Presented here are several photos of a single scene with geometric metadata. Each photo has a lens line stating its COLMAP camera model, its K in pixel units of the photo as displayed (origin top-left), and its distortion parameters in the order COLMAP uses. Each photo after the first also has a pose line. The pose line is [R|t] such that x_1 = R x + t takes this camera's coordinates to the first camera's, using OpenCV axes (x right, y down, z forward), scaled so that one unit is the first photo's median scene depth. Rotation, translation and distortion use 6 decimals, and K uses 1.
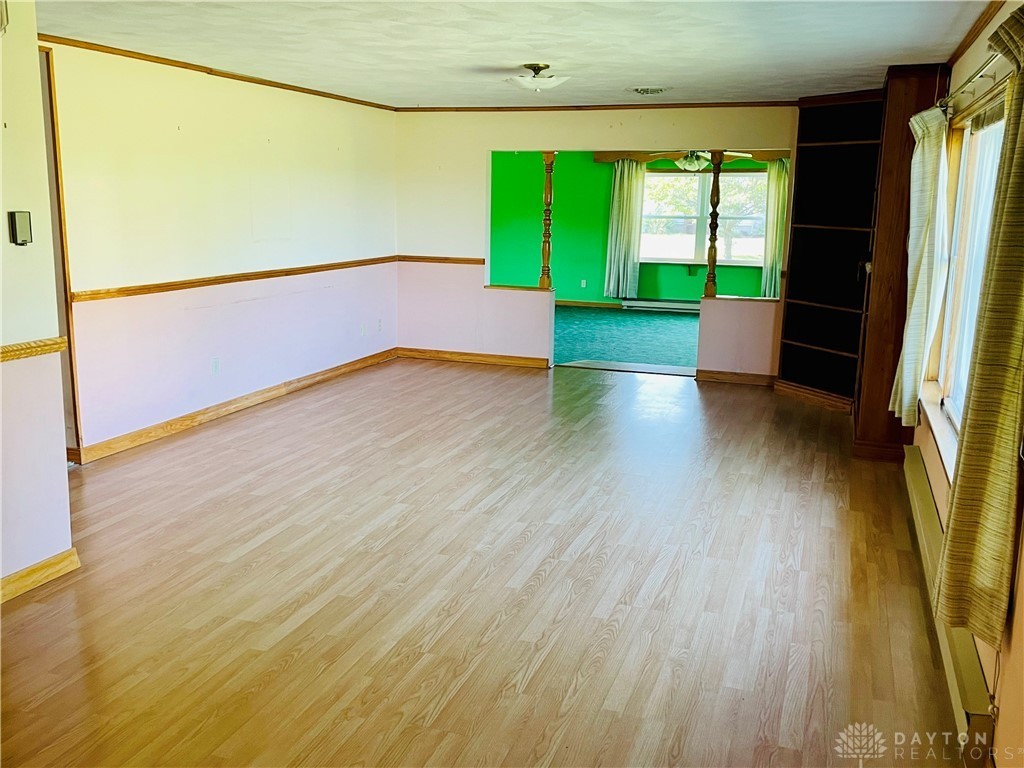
lens RADIAL K [[951.6, 0, 506.8], [0, 951.6, 380.3], [0, 0, 1]] dist [0.018071, 0.000000]
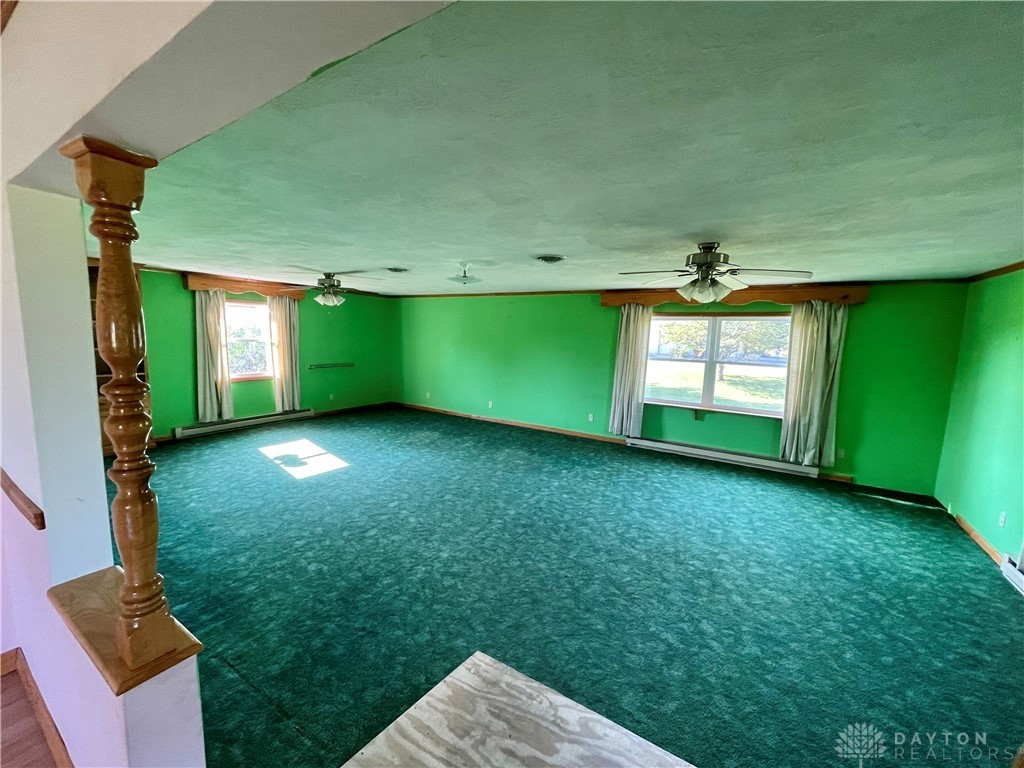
lens RADIAL K [[411.6, 0, 517.7], [0, 411.6, 380.4], [0, 0, 1]] dist [0.000702, 0.000039]
pose [[0.973591, 0.038377, -0.225052, 0.111995], [-0.053377, 0.996713, -0.060947, -0.119949], [0.221974, 0.071350, 0.972439, 0.569535]]
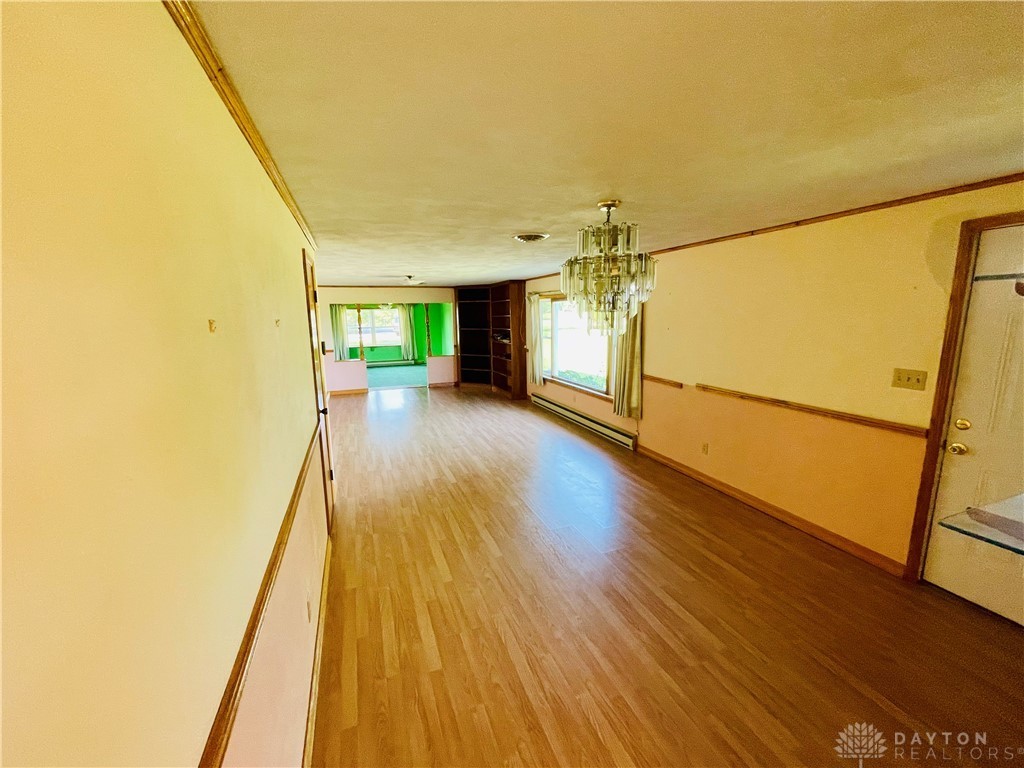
lens RADIAL K [[411.6, 0, 512.9], [0, 411.6, 387.2], [0, 0, 1]] dist [0.000702, 0.000039]
pose [[0.760527, -0.139745, 0.634090, -0.216802], [0.149951, 0.987967, 0.037884, -0.006626], [-0.631755, 0.066271, 0.772330, -0.025721]]
